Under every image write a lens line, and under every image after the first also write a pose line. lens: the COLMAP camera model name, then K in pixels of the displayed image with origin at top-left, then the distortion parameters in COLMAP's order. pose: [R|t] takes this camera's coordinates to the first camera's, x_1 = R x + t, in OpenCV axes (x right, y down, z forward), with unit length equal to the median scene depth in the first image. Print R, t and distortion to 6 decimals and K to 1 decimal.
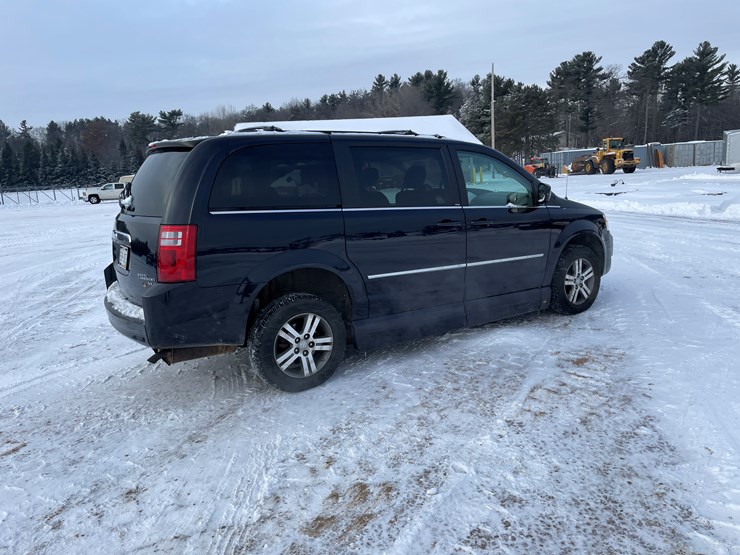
lens RADIAL K [[559.6, 0, 378.3], [0, 559.6, 271.2], [0, 0, 1]] dist [0.089689, -0.117677]
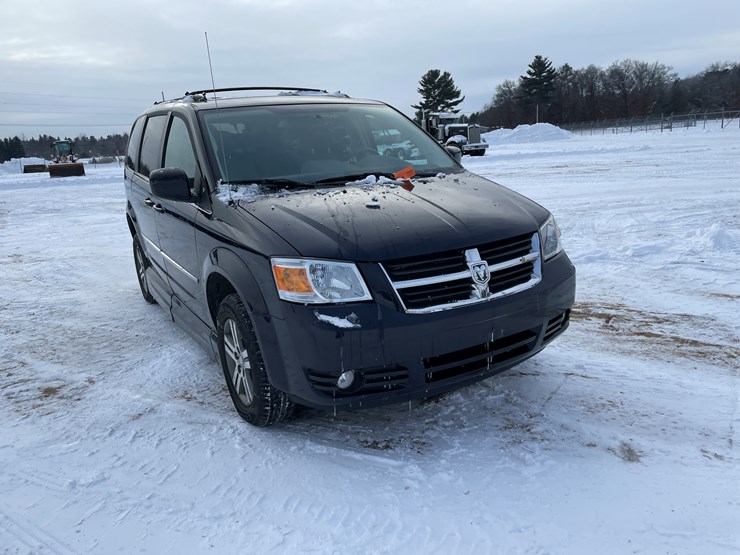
lens RADIAL K [[559.6, 0, 377.2], [0, 559.6, 279.2], [0, 0, 1]] dist [0.089689, -0.117677]
pose [[-0.047972, 0.295154, -0.954245, 1.002735], [-0.104684, 0.948598, 0.298670, -0.273327], [0.993348, 0.114222, -0.014608, 1.362829]]
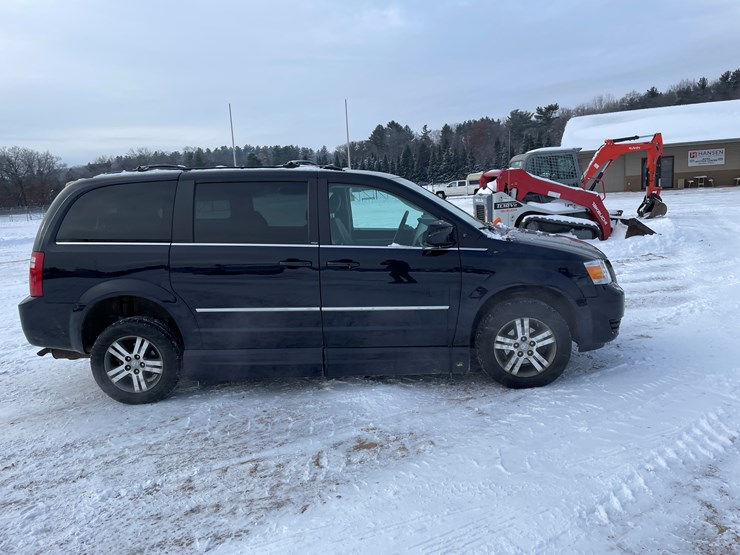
lens RADIAL K [[559.6, 0, 376.5], [0, 559.6, 272.5], [0, 0, 1]] dist [0.089689, -0.117677]
pose [[0.801425, 0.094649, -0.590558, 0.767662], [-0.086273, 0.995367, 0.042449, -0.117846], [0.591840, 0.016929, 0.805878, 0.321836]]
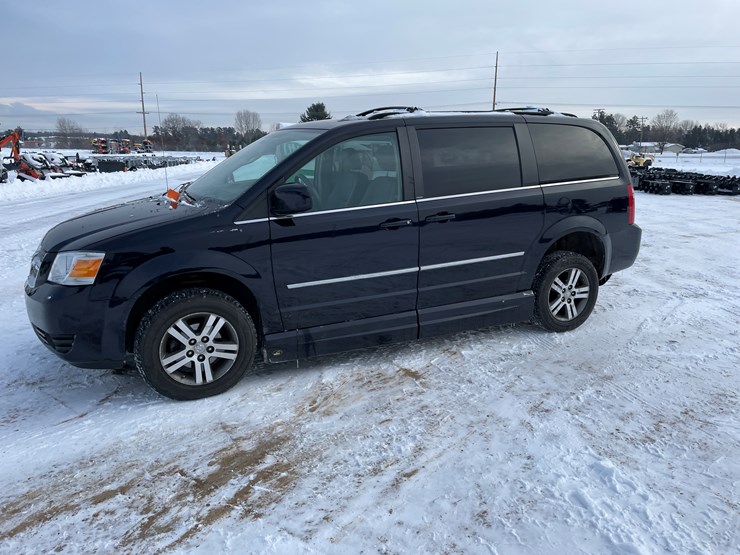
lens RADIAL K [[559.6, 0, 380.7], [0, 559.6, 280.9], [0, 0, 1]] dist [0.089689, -0.117677]
pose [[-0.991392, 0.016005, 0.129948, -0.122859], [0.064982, 0.921782, 0.382225, -0.374211], [-0.113666, 0.387379, -0.914887, 2.152167]]
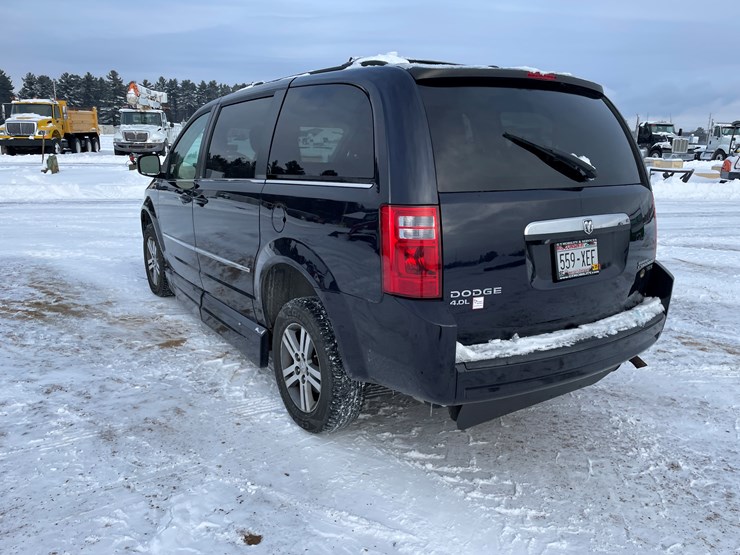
lens RADIAL K [[561.2, 0, 376.0], [0, 561.2, 283.1], [0, 0, 1]] dist [0.076046, -0.102230]
pose [[-0.002261, -0.194116, 0.980976, -0.925686], [0.151386, 0.969606, 0.192215, -0.131476], [-0.988472, 0.148941, 0.027194, 1.060918]]
